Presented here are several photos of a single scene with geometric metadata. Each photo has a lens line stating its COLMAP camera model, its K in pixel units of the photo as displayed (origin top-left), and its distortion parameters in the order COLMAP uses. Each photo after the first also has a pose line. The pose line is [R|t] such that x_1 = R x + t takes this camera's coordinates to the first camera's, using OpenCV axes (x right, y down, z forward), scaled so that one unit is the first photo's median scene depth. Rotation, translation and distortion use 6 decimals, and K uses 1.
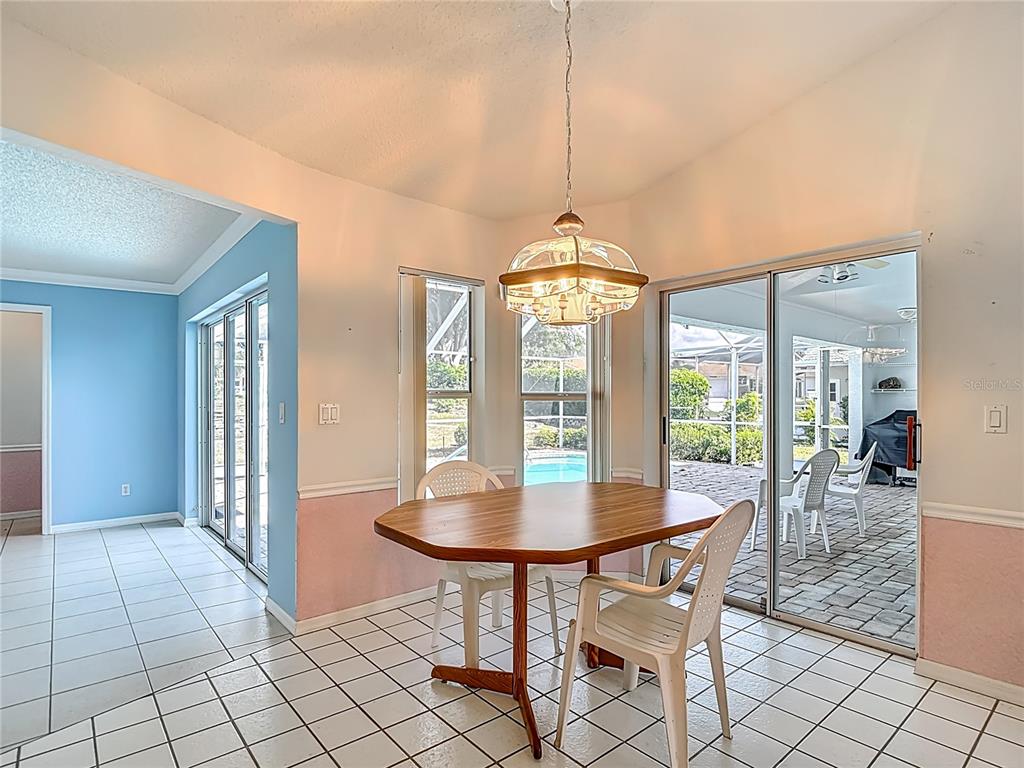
lens RADIAL K [[548.6, 0, 524.8], [0, 548.6, 397.3], [0, 0, 1]] dist [-0.012414, -0.006212]
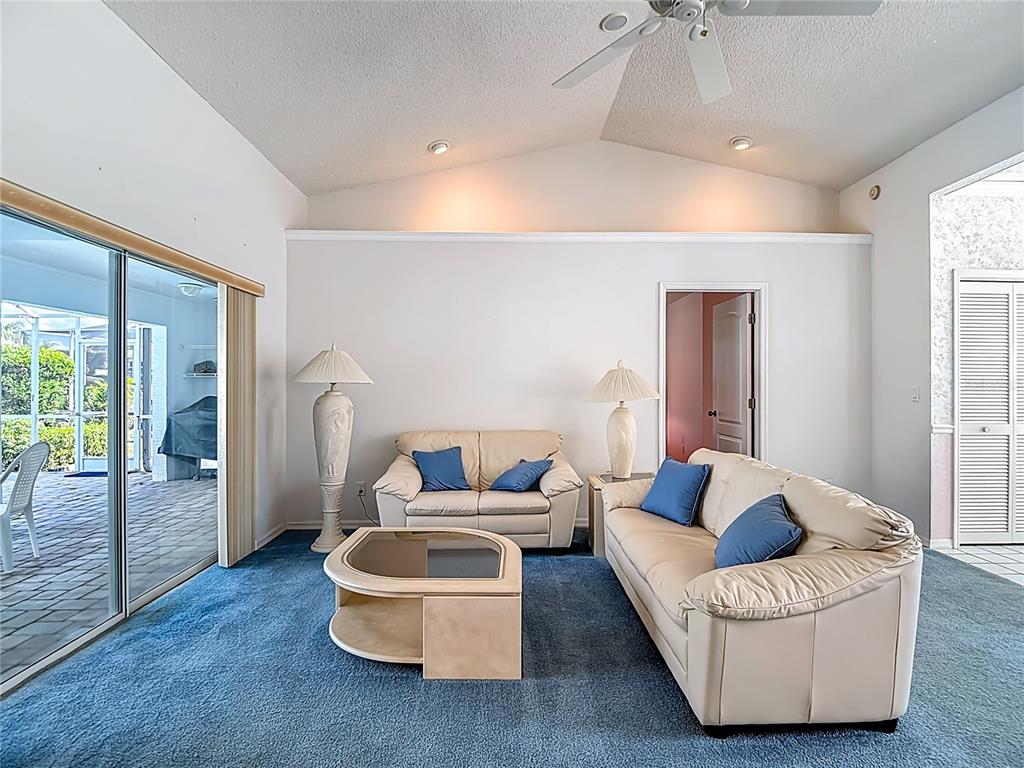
lens RADIAL K [[548.6, 0, 515.5], [0, 548.6, 385.3], [0, 0, 1]] dist [-0.012414, -0.006212]
pose [[0.637250, -0.007537, 0.770620, 0.311071], [0.002669, 0.999968, 0.007574, -0.000686], [-0.770652, -0.002770, 0.637250, 0.004044]]
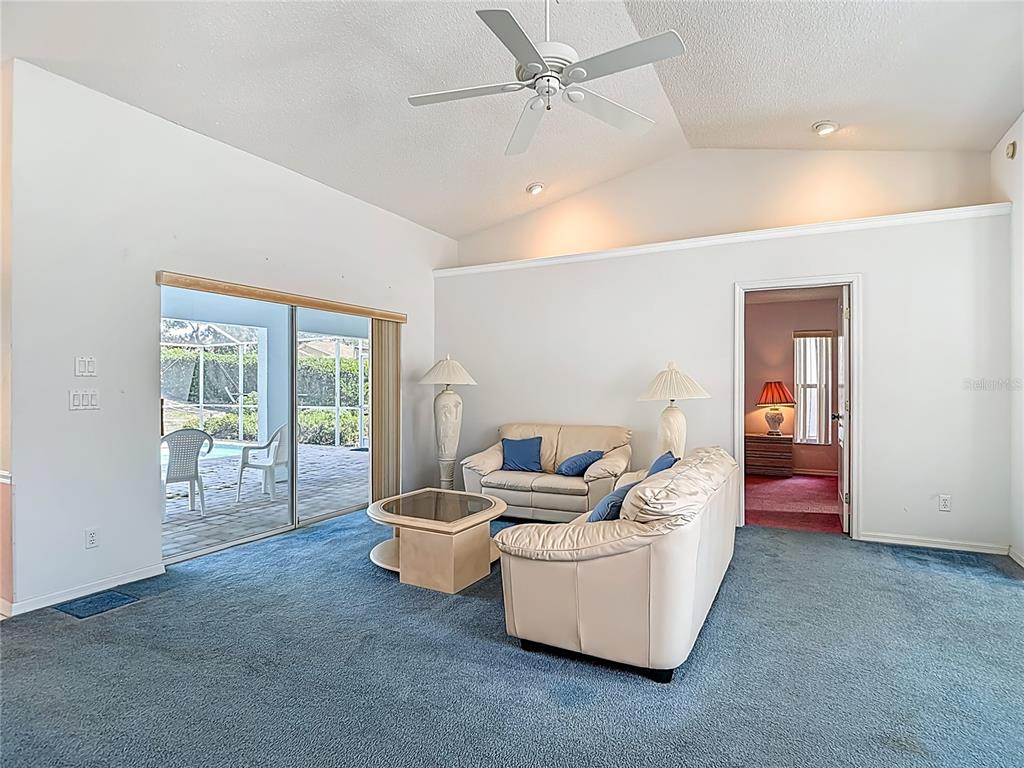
lens RADIAL K [[548.6, 0, 507.7], [0, 548.6, 383.5], [0, 0, 1]] dist [-0.012414, -0.006212]
pose [[0.935291, -0.006251, 0.353825, 0.421412], [0.006467, 0.999979, 0.000573, -0.000339], [-0.353821, 0.001753, 0.935312, -0.199656]]
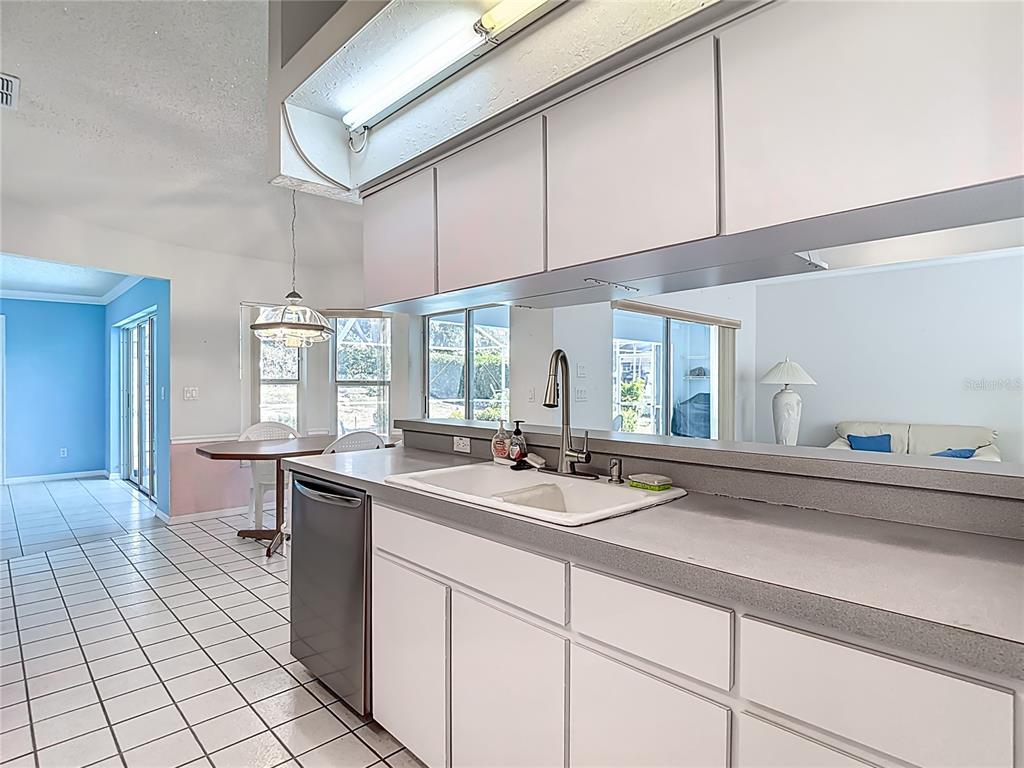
lens RADIAL K [[548.6, 0, 520.1], [0, 548.6, 384.2], [0, 0, 1]] dist [-0.012414, -0.006212]
pose [[0.997658, 0.000106, 0.068402, 0.184308], [-0.000379, 0.999992, 0.003984, -0.002199], [-0.068401, -0.004000, 0.997650, -0.254187]]
